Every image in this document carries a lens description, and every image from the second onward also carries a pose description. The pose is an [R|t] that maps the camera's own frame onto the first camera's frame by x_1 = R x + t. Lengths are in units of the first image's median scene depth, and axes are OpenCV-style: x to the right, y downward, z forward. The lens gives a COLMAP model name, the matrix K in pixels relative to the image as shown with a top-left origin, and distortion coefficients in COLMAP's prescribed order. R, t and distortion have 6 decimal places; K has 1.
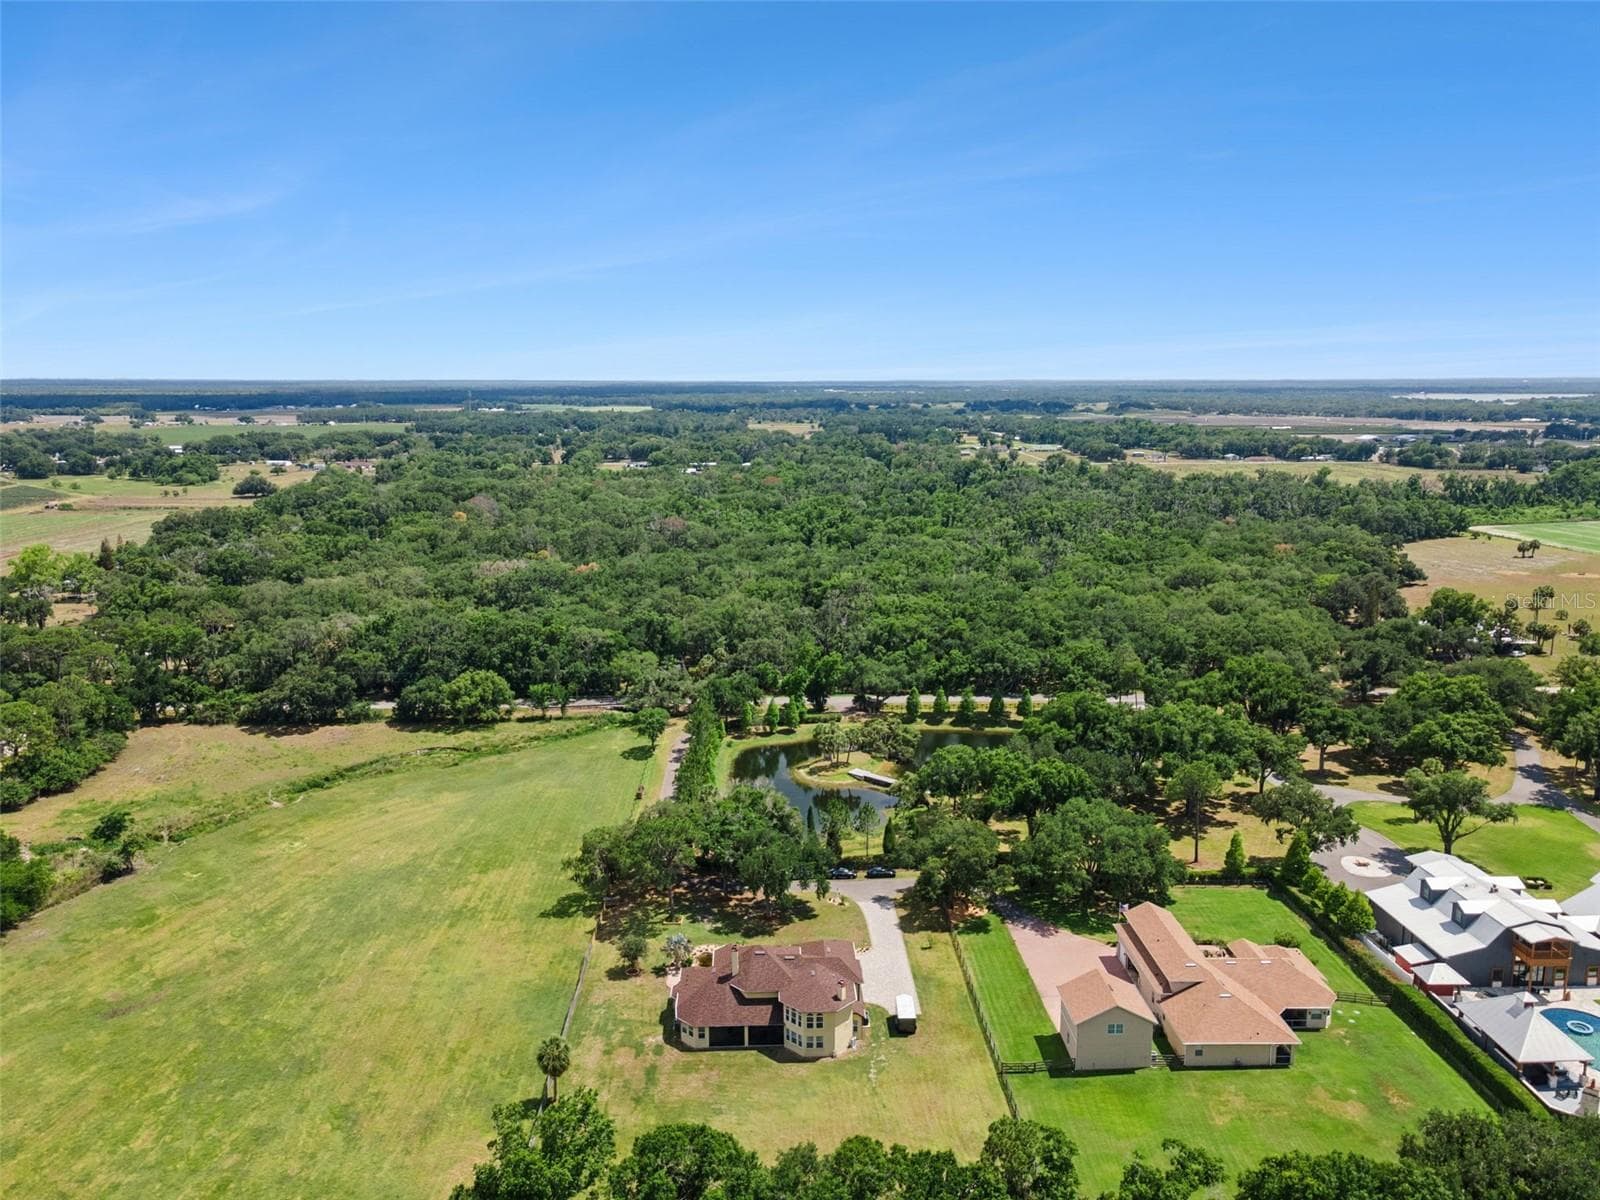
lens RADIAL K [[1157.3, 0, 800.0], [0, 1157.3, 600.0], [0, 0, 1]] dist [0.054212, 0.000912]
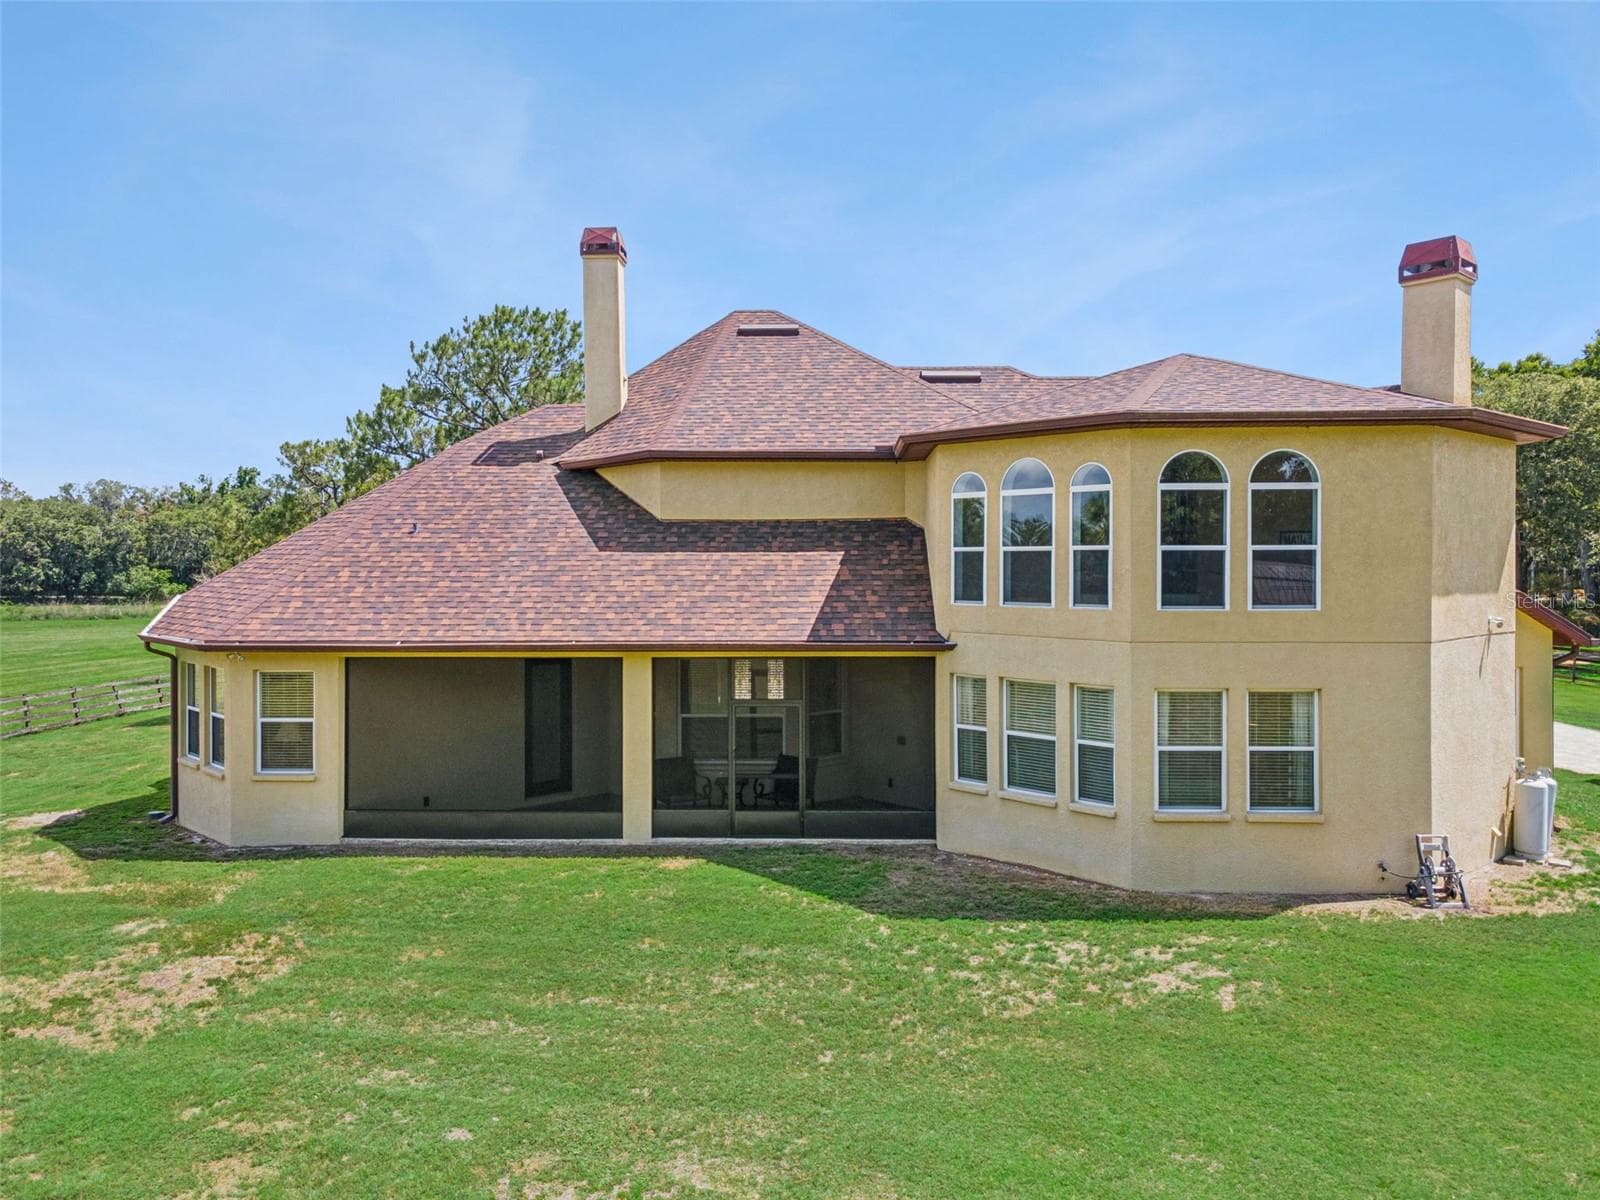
lens RADIAL K [[1157.3, 0, 800.0], [0, 1157.3, 600.0], [0, 0, 1]] dist [0.054212, 0.000912]
pose [[0.997446, -0.006983, -0.071082, -0.019707], [-0.004001, 0.988183, -0.153226, 0.379349], [0.071312, 0.153119, 0.985631, 0.881855]]
